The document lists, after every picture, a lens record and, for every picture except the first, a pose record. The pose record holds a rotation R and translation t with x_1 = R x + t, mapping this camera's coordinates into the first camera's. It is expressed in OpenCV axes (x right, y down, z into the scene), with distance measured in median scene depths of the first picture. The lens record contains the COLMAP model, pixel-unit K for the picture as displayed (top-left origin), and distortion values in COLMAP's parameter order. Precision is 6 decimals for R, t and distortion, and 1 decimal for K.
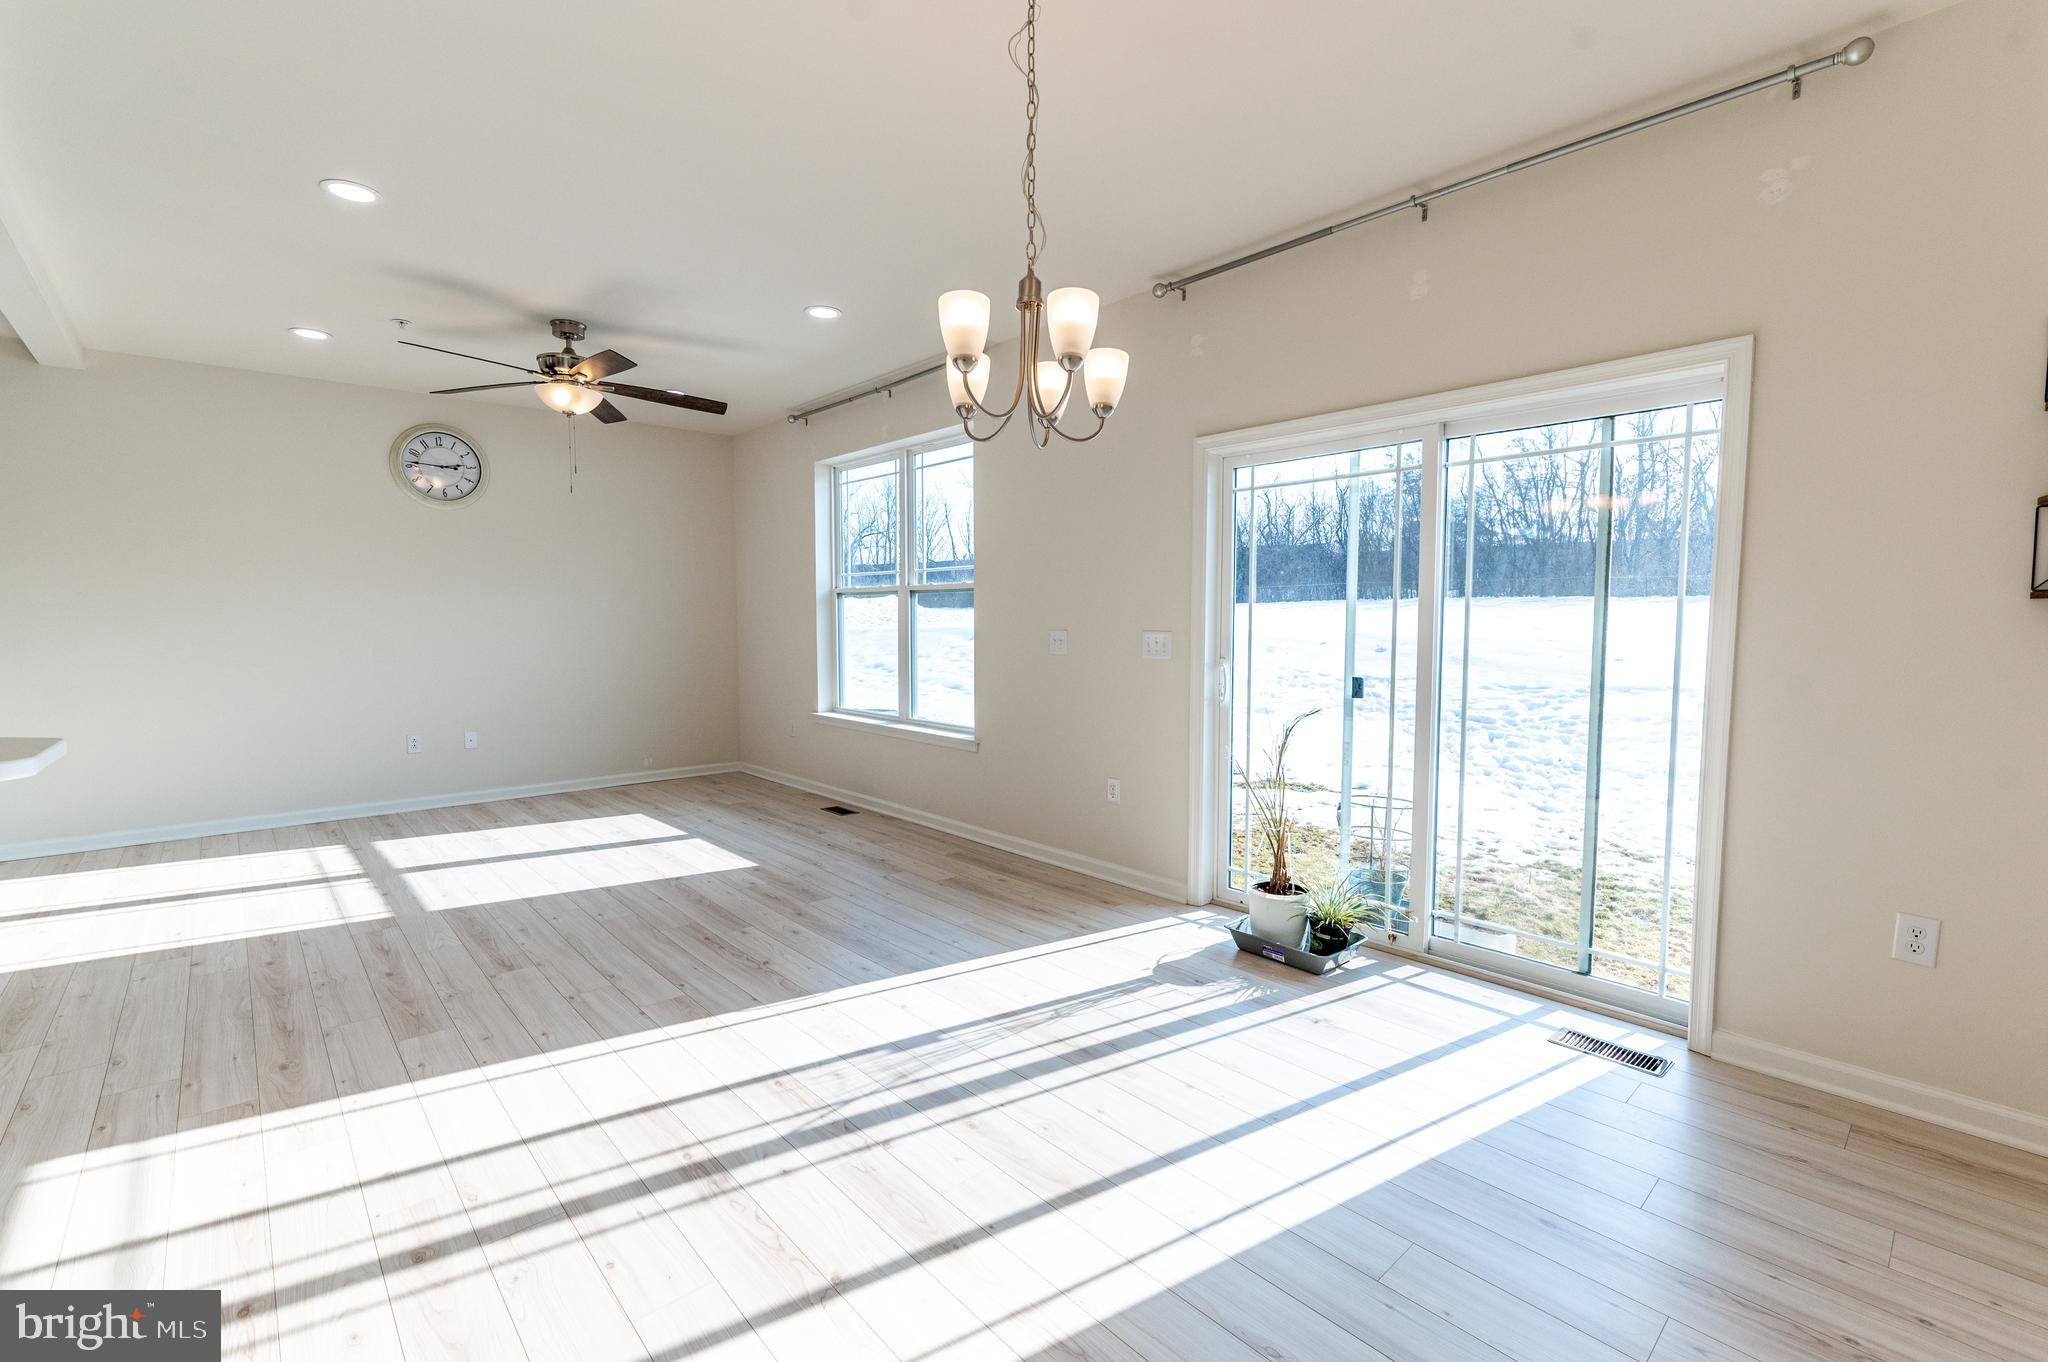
lens RADIAL K [[884.2, 0, 1029.6], [0, 884.2, 672.0], [0, 0, 1]] dist [0.002030, -0.000747]
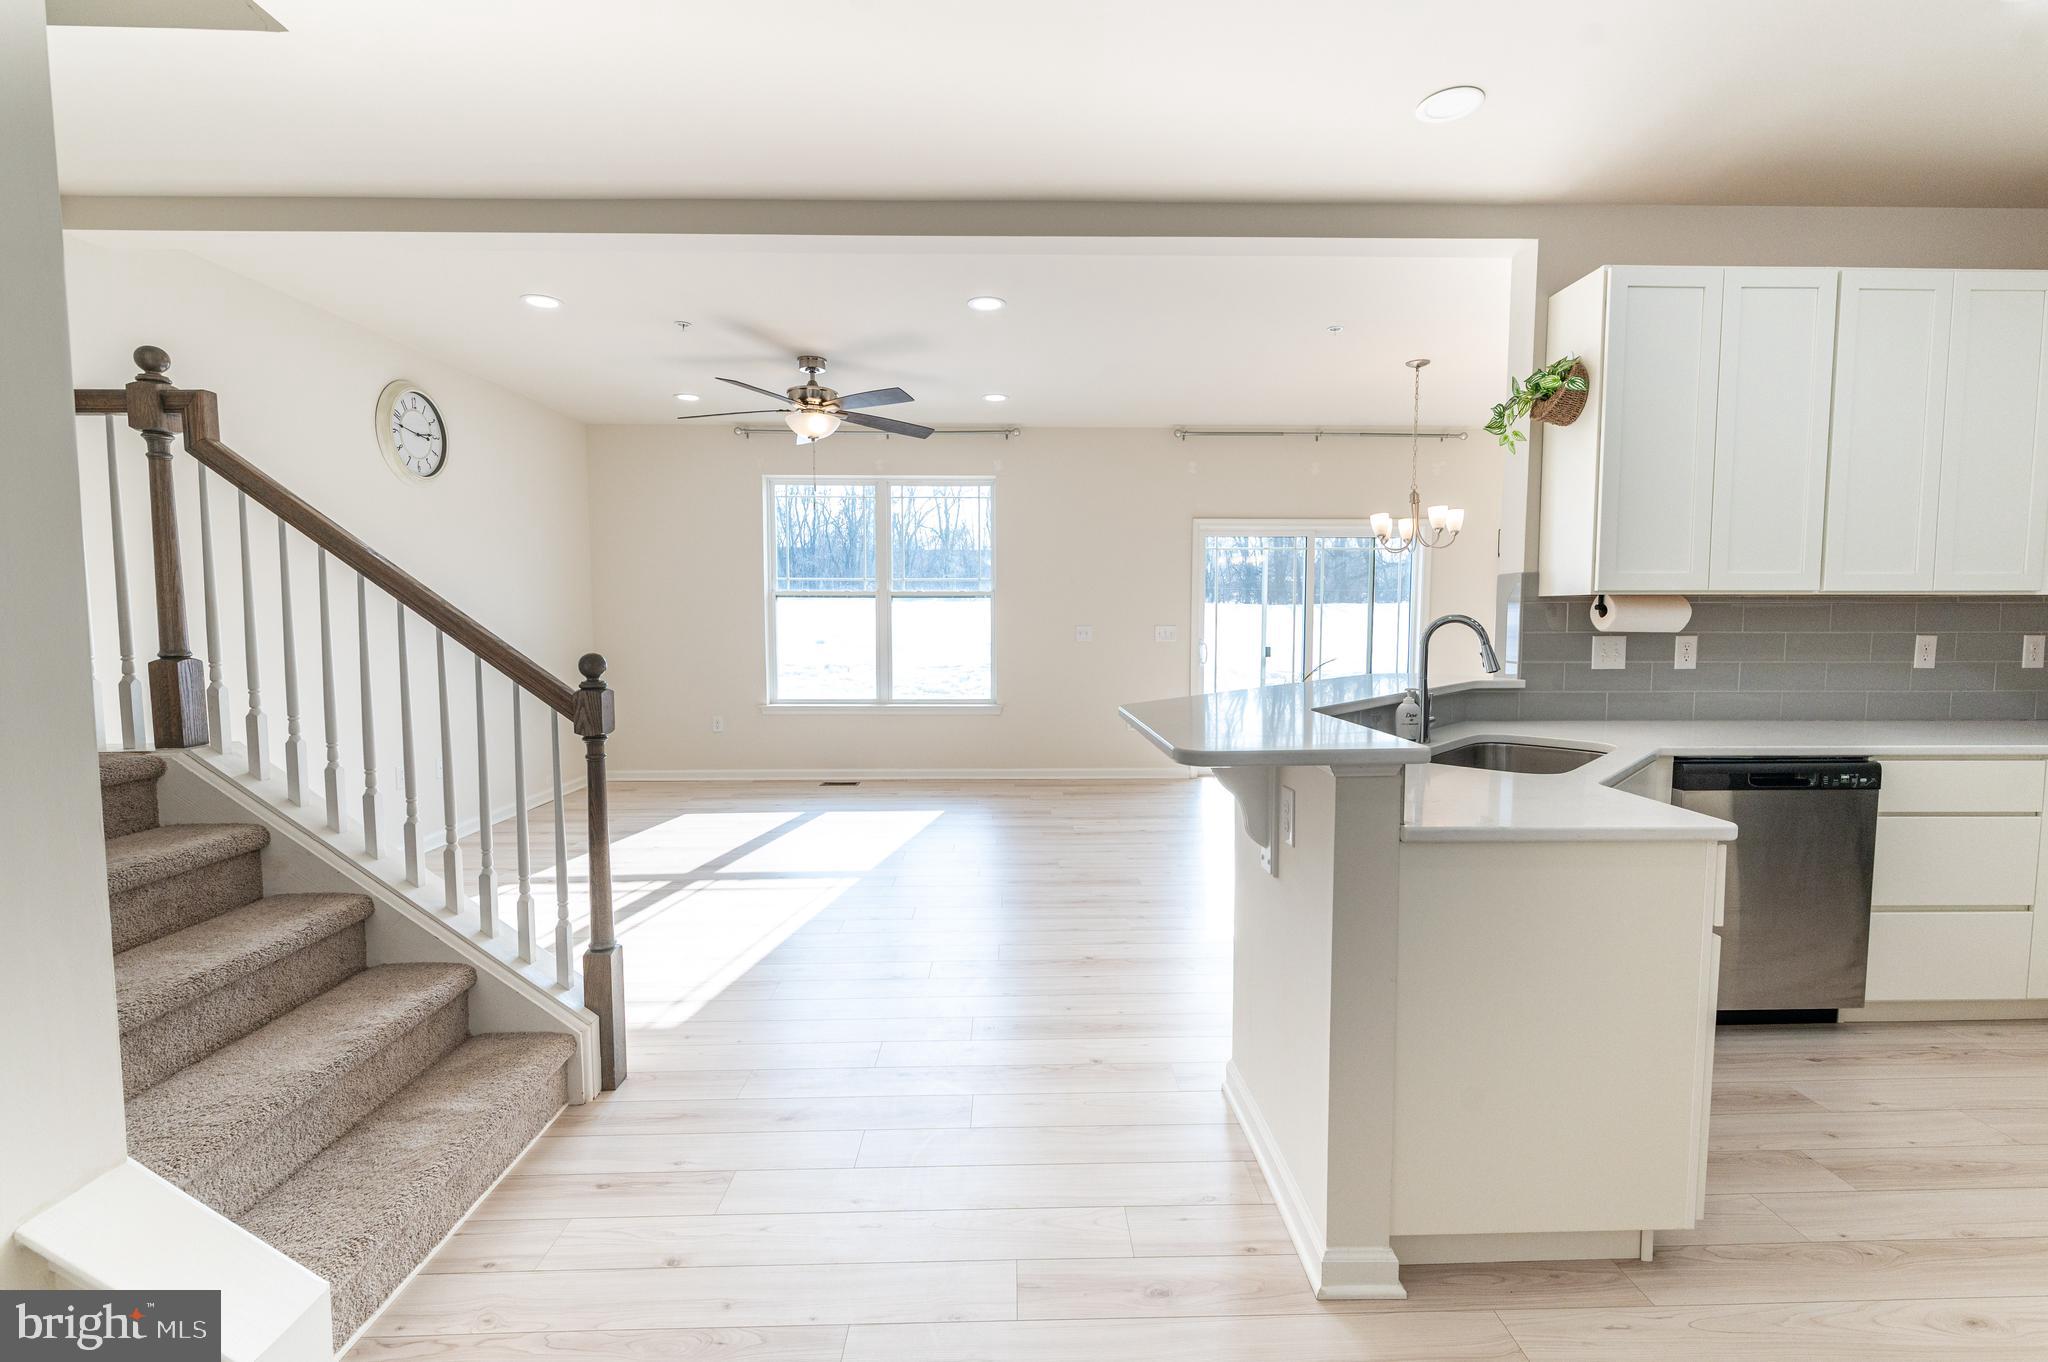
lens RADIAL K [[884.2, 0, 1033.3], [0, 884.2, 676.3], [0, 0, 1]] dist [0.002030, -0.000747]
pose [[0.652074, -0.055002, 0.756158, -1.873477], [0.045989, 0.998398, 0.032963, -0.022143], [-0.756759, 0.013280, 0.653559, 0.085382]]
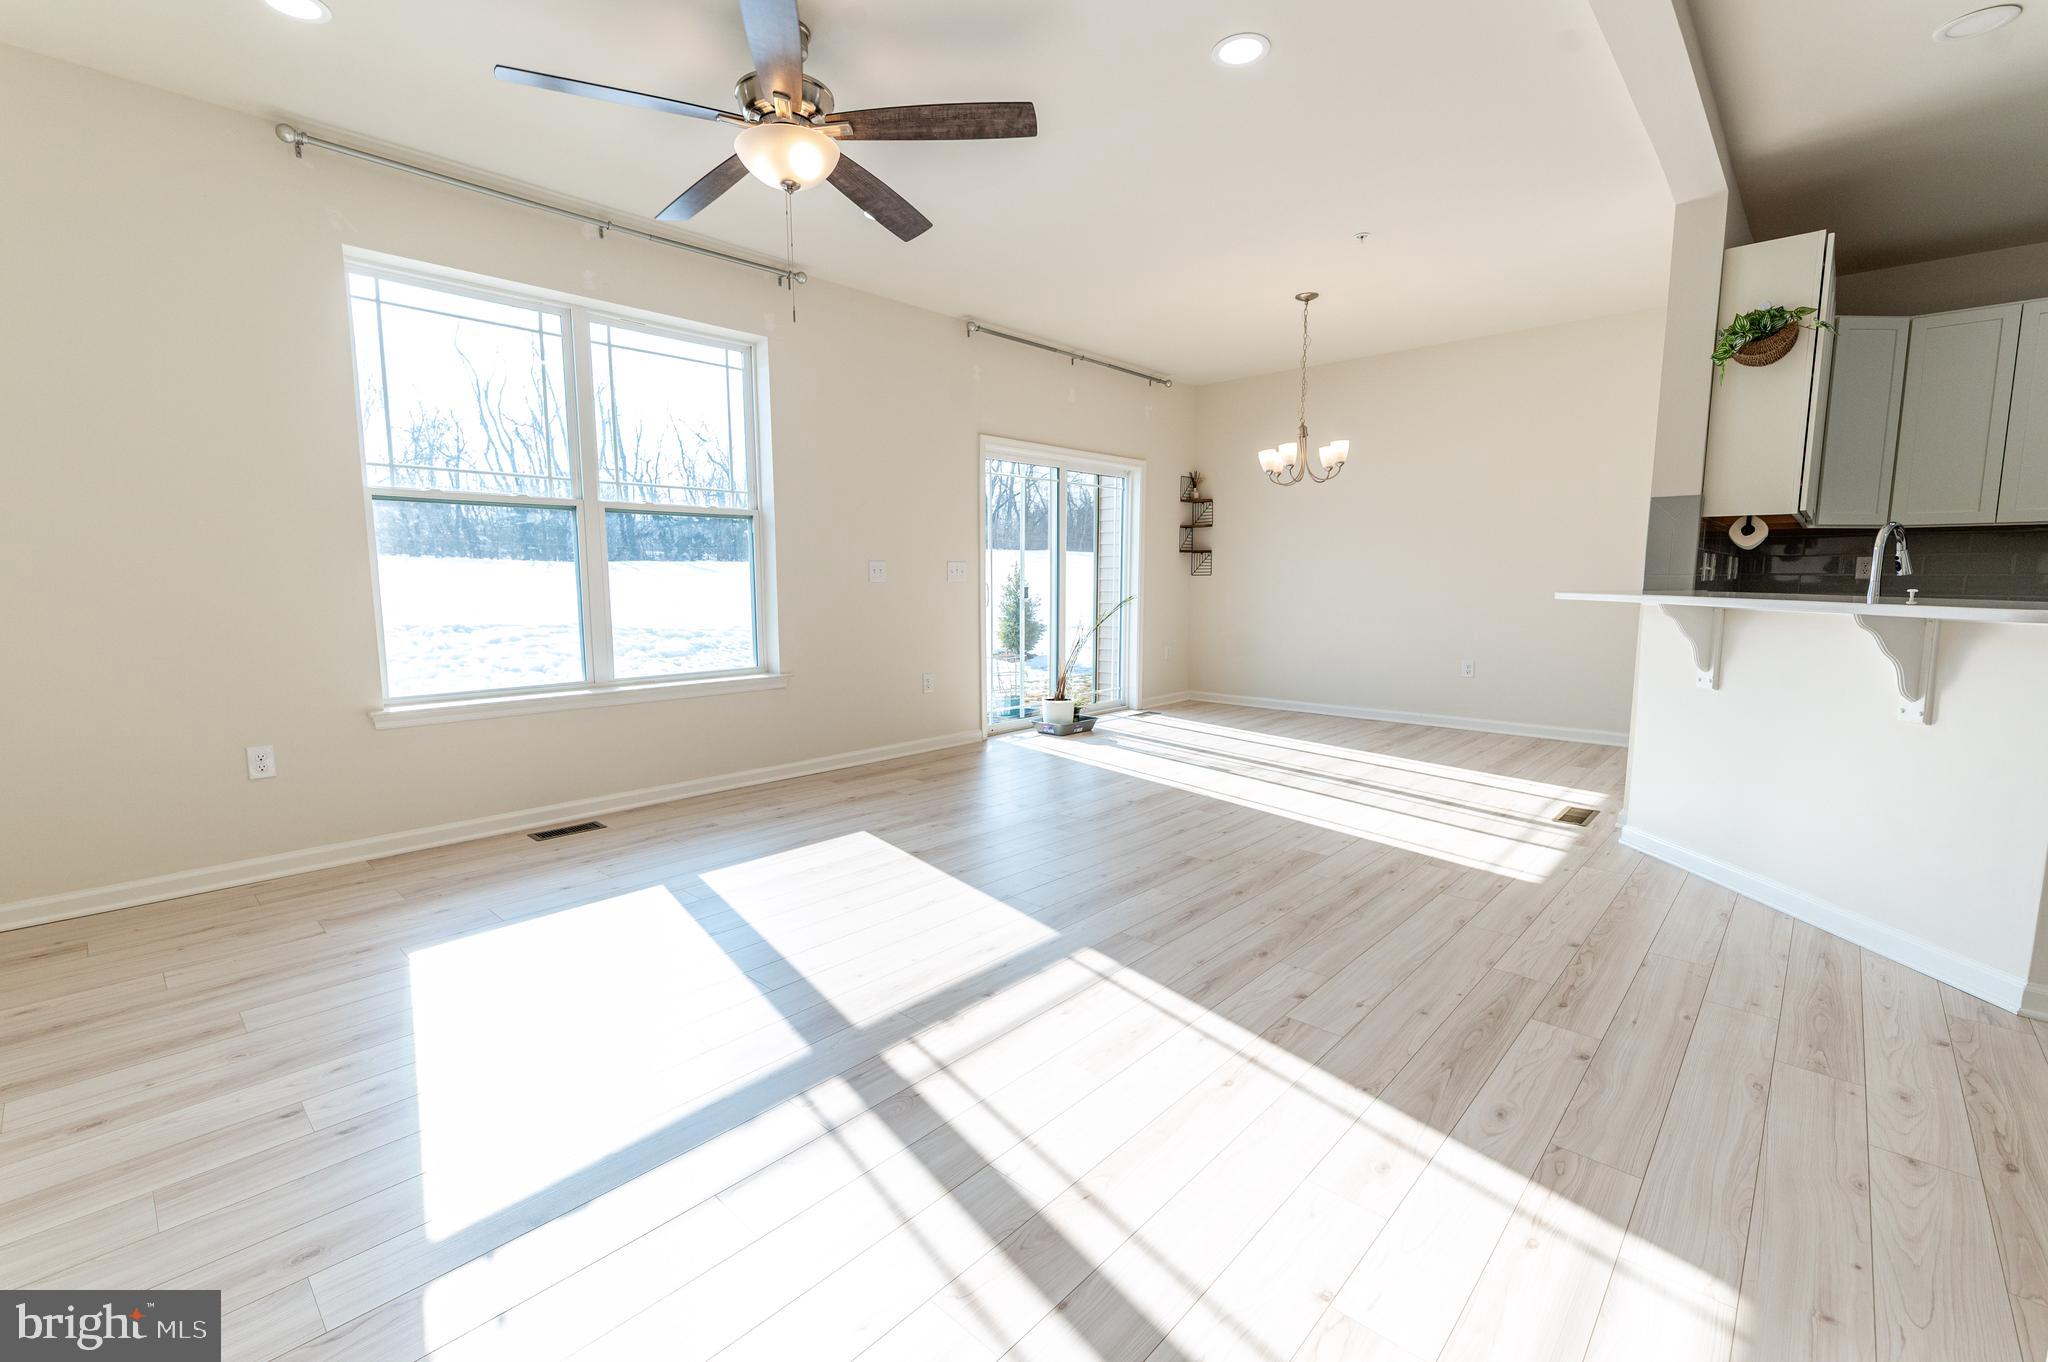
lens RADIAL K [[884.2, 0, 1012.4], [0, 884.2, 680.0], [0, 0, 1]] dist [0.002030, -0.000747]
pose [[-0.075564, -0.119445, 0.989961, -1.817197], [0.060880, 0.990395, 0.124144, -0.039945], [-0.995281, 0.069650, -0.067566, 1.425022]]
